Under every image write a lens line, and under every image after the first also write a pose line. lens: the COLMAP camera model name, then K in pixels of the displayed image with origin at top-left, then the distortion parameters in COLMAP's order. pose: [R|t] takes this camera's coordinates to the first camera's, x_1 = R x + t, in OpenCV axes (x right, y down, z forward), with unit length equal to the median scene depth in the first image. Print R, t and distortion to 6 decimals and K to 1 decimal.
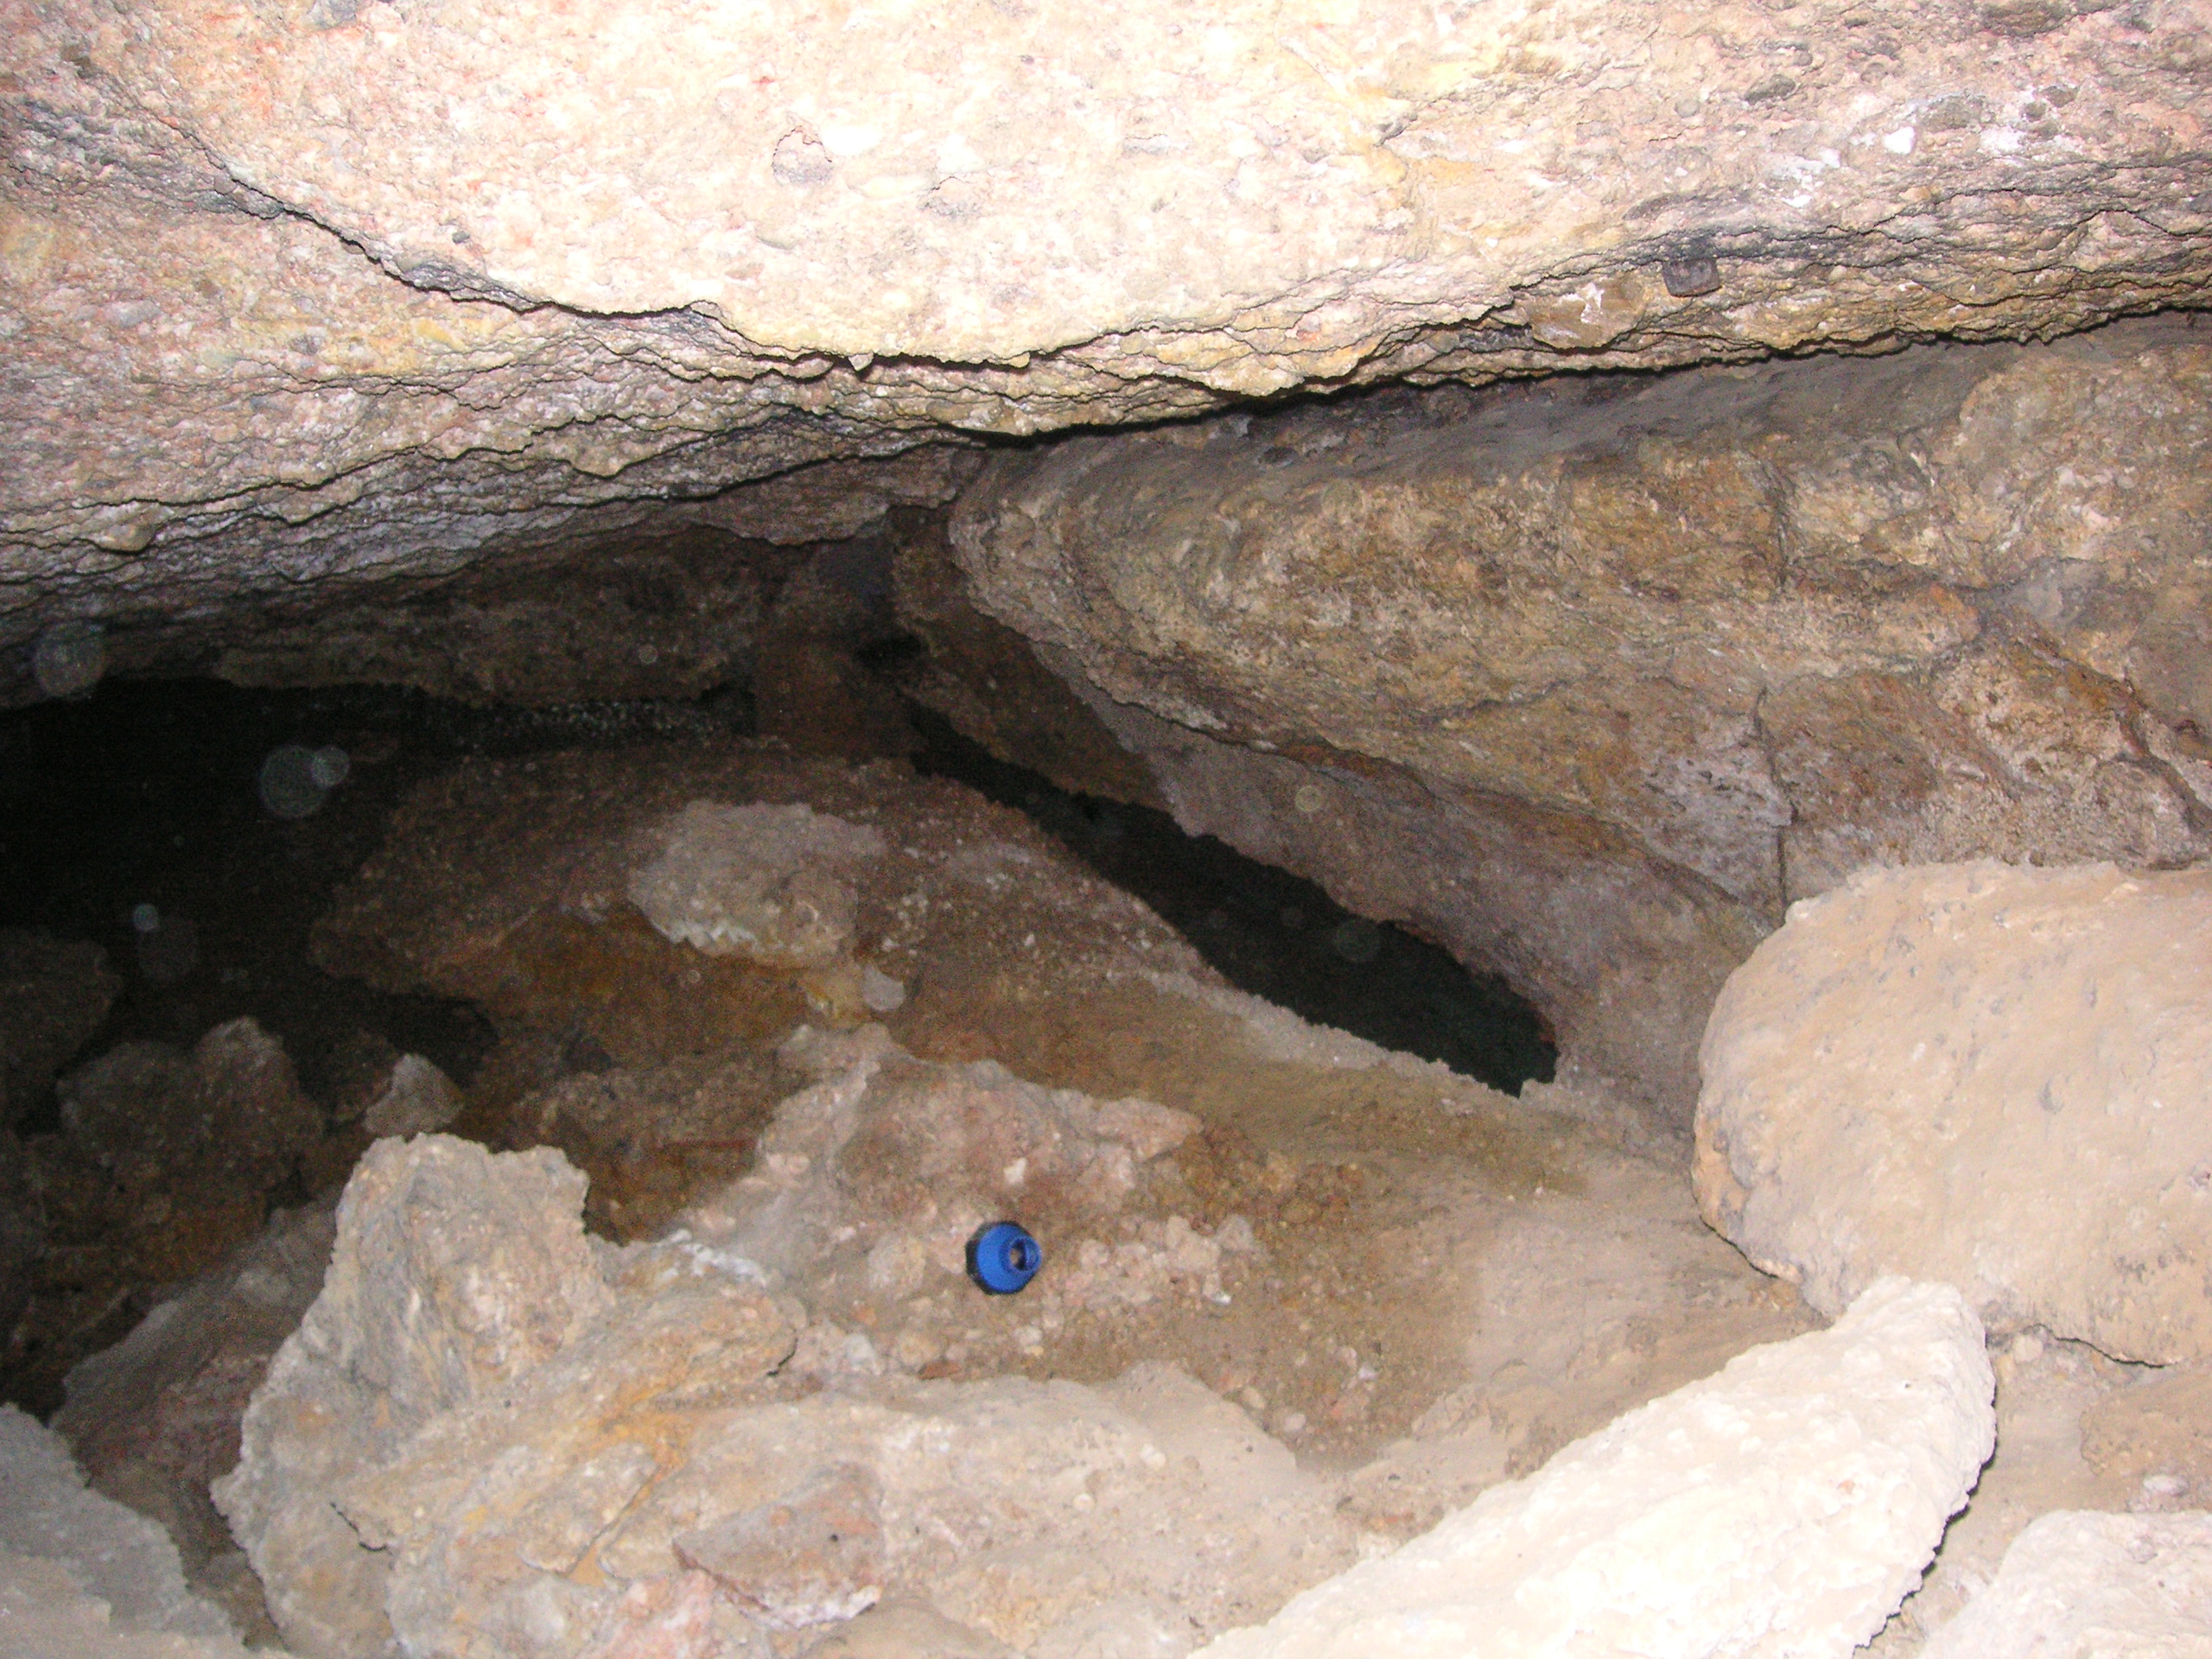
lens RADIAL K [[2373.2, 0, 1106.0], [0, 2373.2, 829.5], [0, 0, 1]] dist [-0.155188, -0.009859]
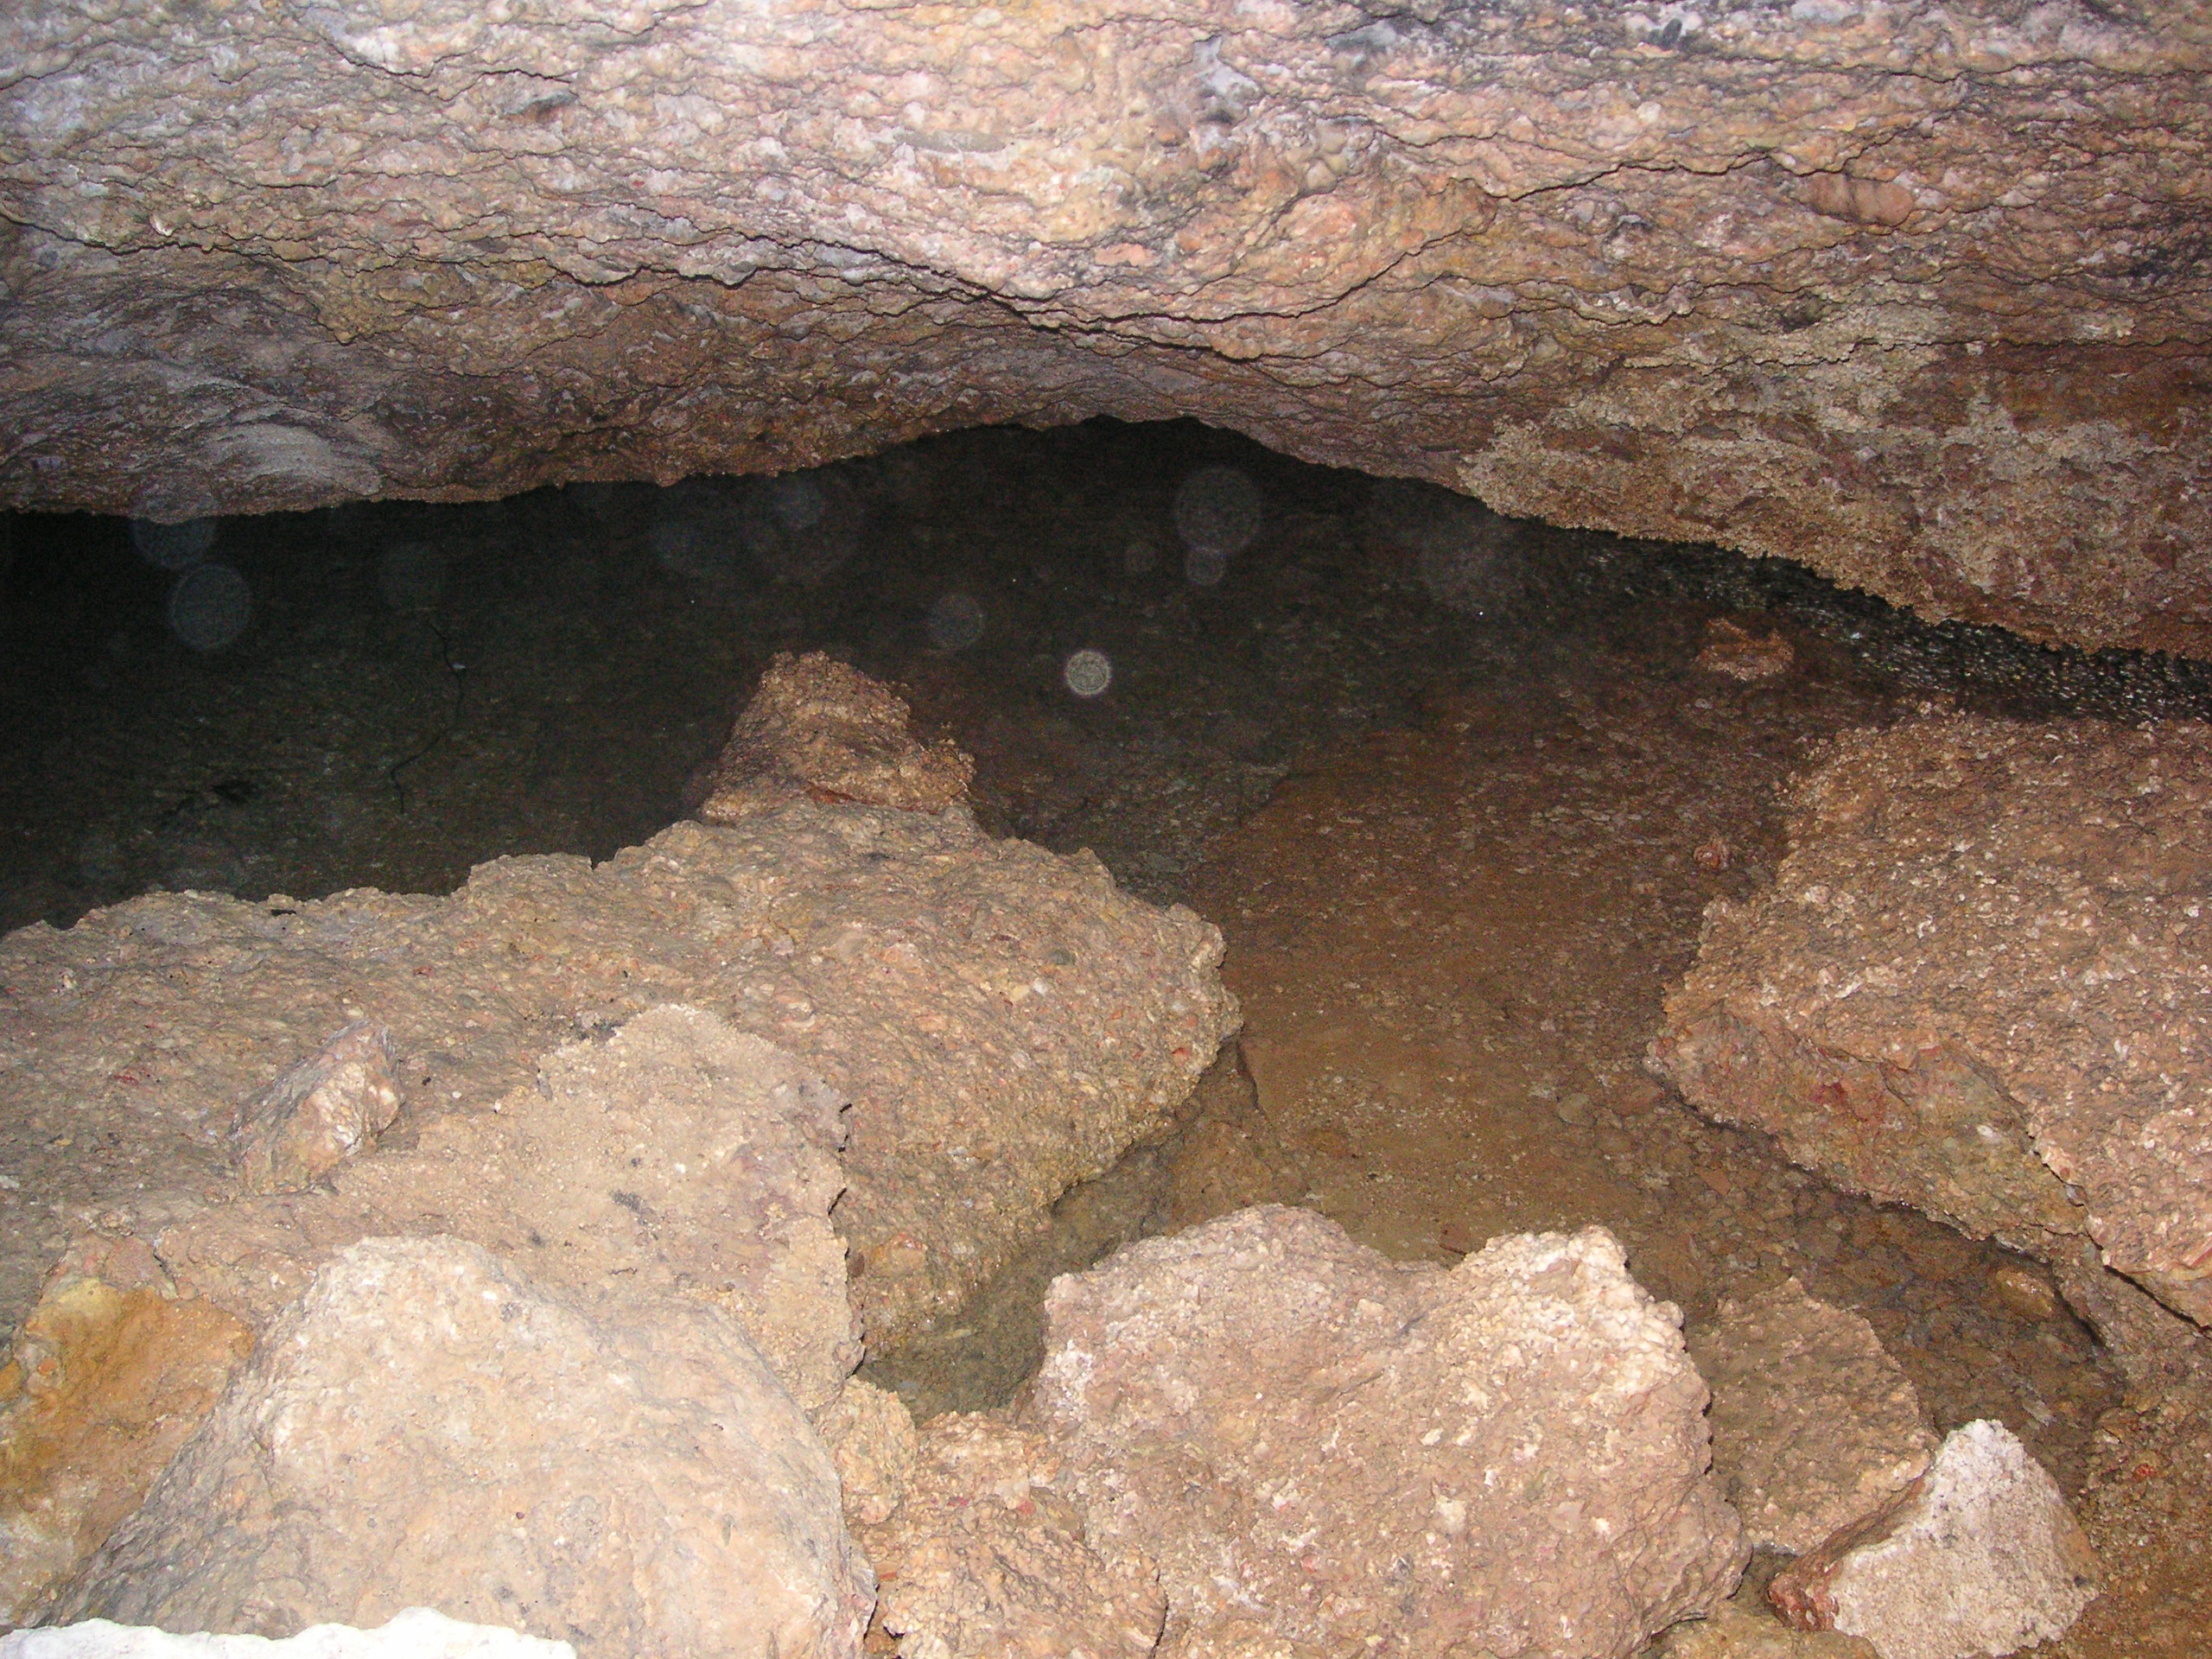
lens RADIAL K [[2373.2, 0, 1106.0], [0, 2373.2, 829.5], [0, 0, 1]] dist [-0.155188, -0.009859]
pose [[0.894259, 0.204067, -0.398319, -0.308965], [-0.209845, 0.977288, 0.029567, 0.025917], [0.395306, 0.057145, 0.916770, 0.640821]]
